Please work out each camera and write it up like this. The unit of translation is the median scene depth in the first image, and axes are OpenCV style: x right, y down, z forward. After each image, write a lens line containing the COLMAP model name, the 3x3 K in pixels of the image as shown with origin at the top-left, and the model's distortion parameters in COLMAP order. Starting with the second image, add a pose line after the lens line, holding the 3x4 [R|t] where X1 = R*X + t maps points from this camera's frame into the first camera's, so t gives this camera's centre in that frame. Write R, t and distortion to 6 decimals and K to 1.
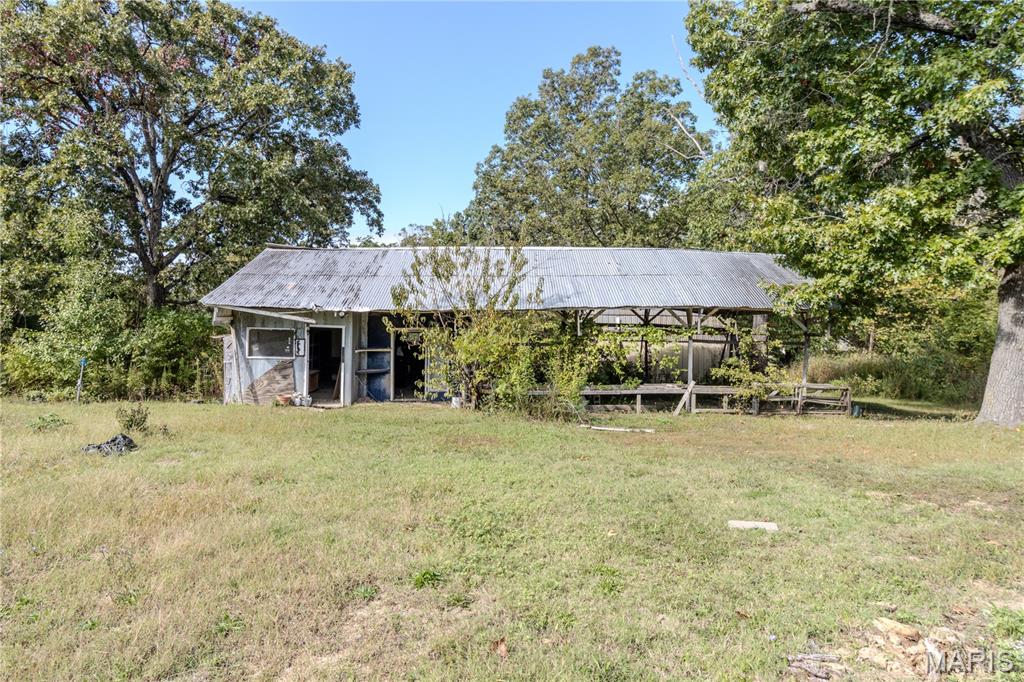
lens RADIAL K [[715.9, 0, 514.5], [0, 715.9, 316.5], [0, 0, 1]] dist [-0.008698, -0.001164]
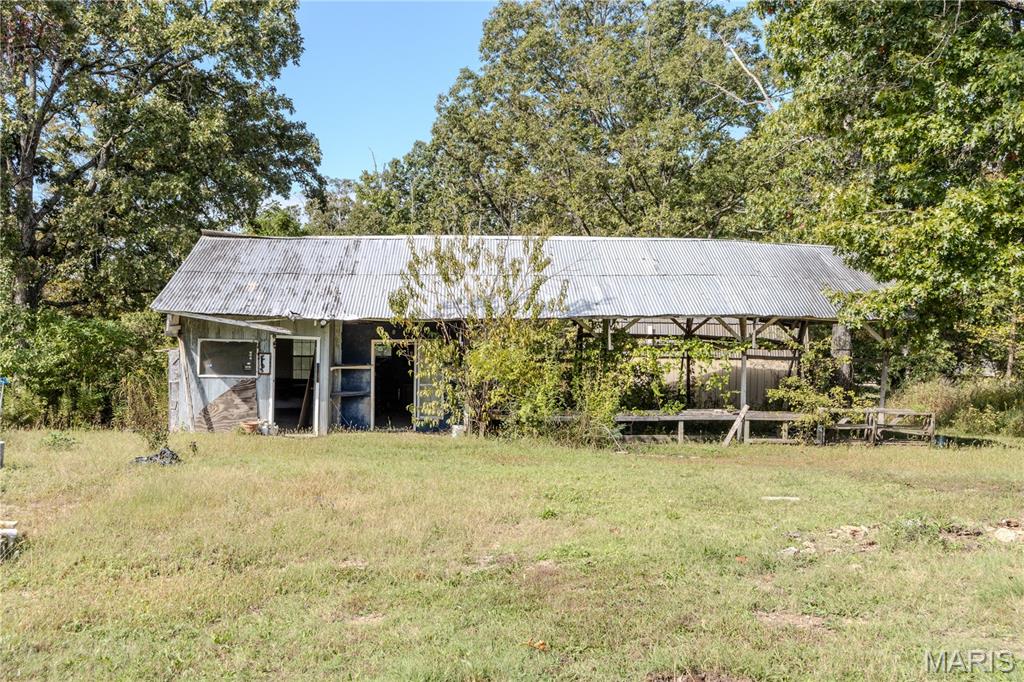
lens RADIAL K [[1115.0, 0, 512.0], [0, 1115.0, 341.0], [0, 0, 1]] dist [0.013718, 0.002515]
pose [[0.999575, 0.003638, 0.028928, -0.057403], [-0.004171, 0.999823, 0.018362, -0.006687], [-0.028856, -0.018475, 0.999413, -0.272629]]
